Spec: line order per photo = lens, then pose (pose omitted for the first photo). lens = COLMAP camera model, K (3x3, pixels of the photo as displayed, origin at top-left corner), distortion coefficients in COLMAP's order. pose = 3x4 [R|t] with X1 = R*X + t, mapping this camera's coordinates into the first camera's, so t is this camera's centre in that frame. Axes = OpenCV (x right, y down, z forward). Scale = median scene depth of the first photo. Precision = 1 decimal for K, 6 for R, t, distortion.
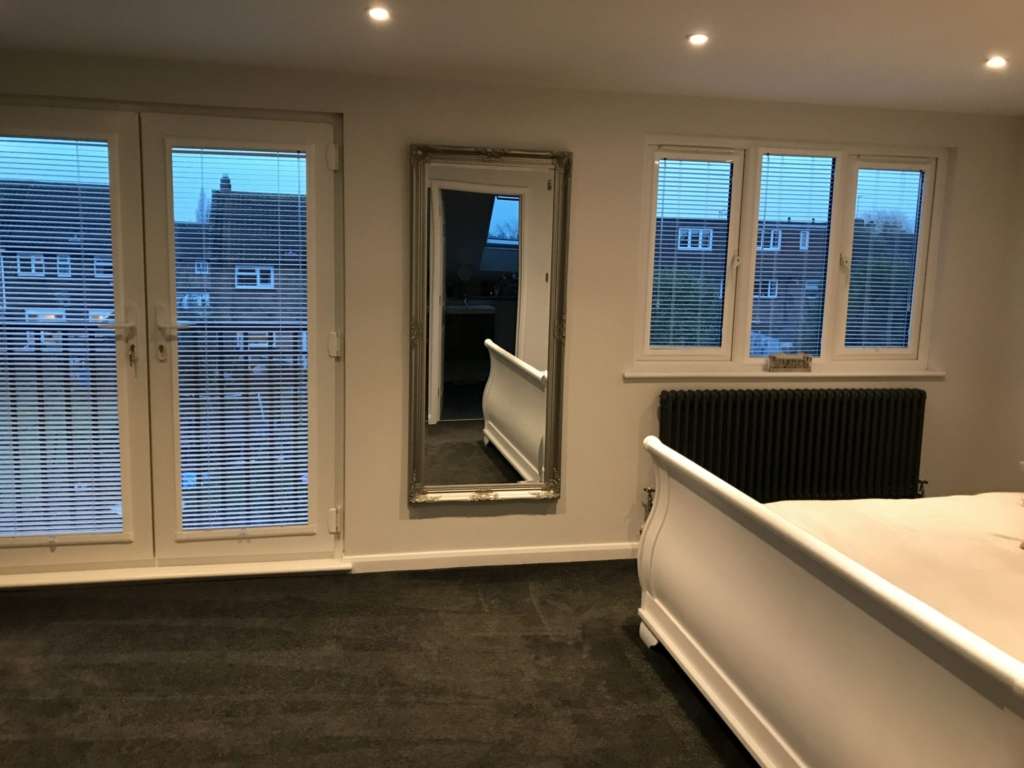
lens RADIAL K [[831.0, 0, 493.2], [0, 831.0, 375.9], [0, 0, 1]] dist [0.048532, -0.061444]
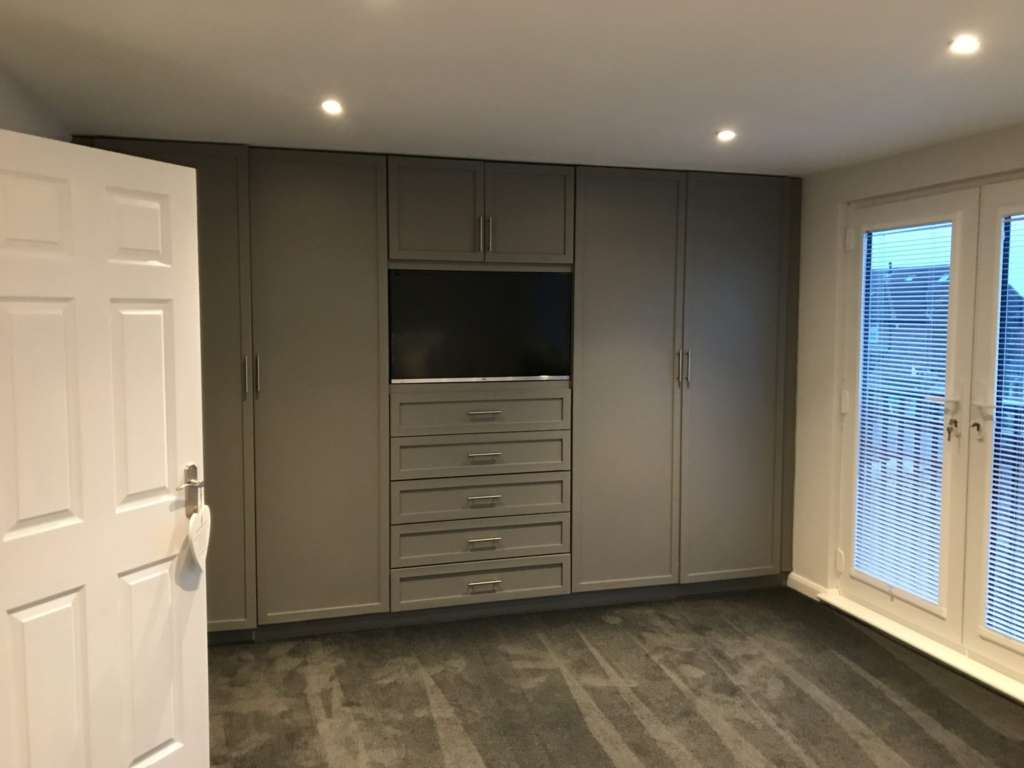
lens RADIAL K [[831.0, 0, 514.8], [0, 831.0, 375.3], [0, 0, 1]] dist [0.048532, -0.061444]
pose [[0.102636, 0.049420, -0.993491, 0.477875], [-0.140828, 0.989427, 0.034670, -0.047857], [0.984700, 0.136353, 0.108510, 0.352458]]
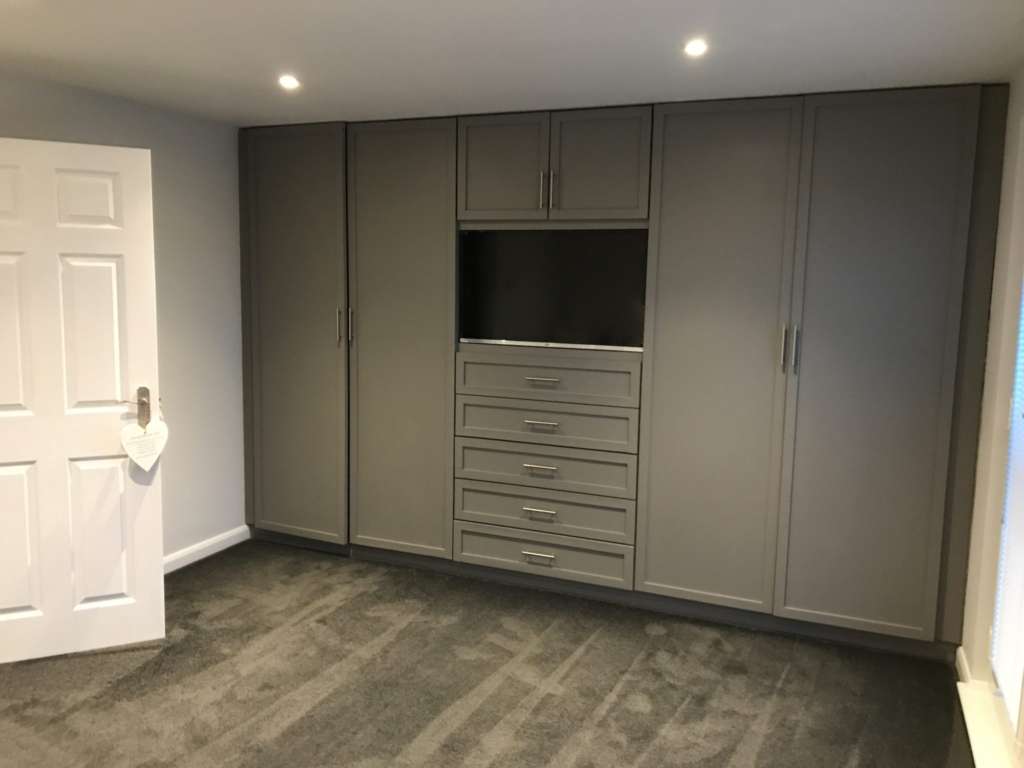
lens RADIAL K [[831.0, 0, 504.2], [0, 831.0, 374.6], [0, 0, 1]] dist [0.048532, -0.061444]
pose [[-0.551416, 0.062695, -0.831871, 0.287095], [-0.151088, 0.973176, 0.173495, -0.133900], [0.820435, 0.221354, -0.527152, 0.941684]]
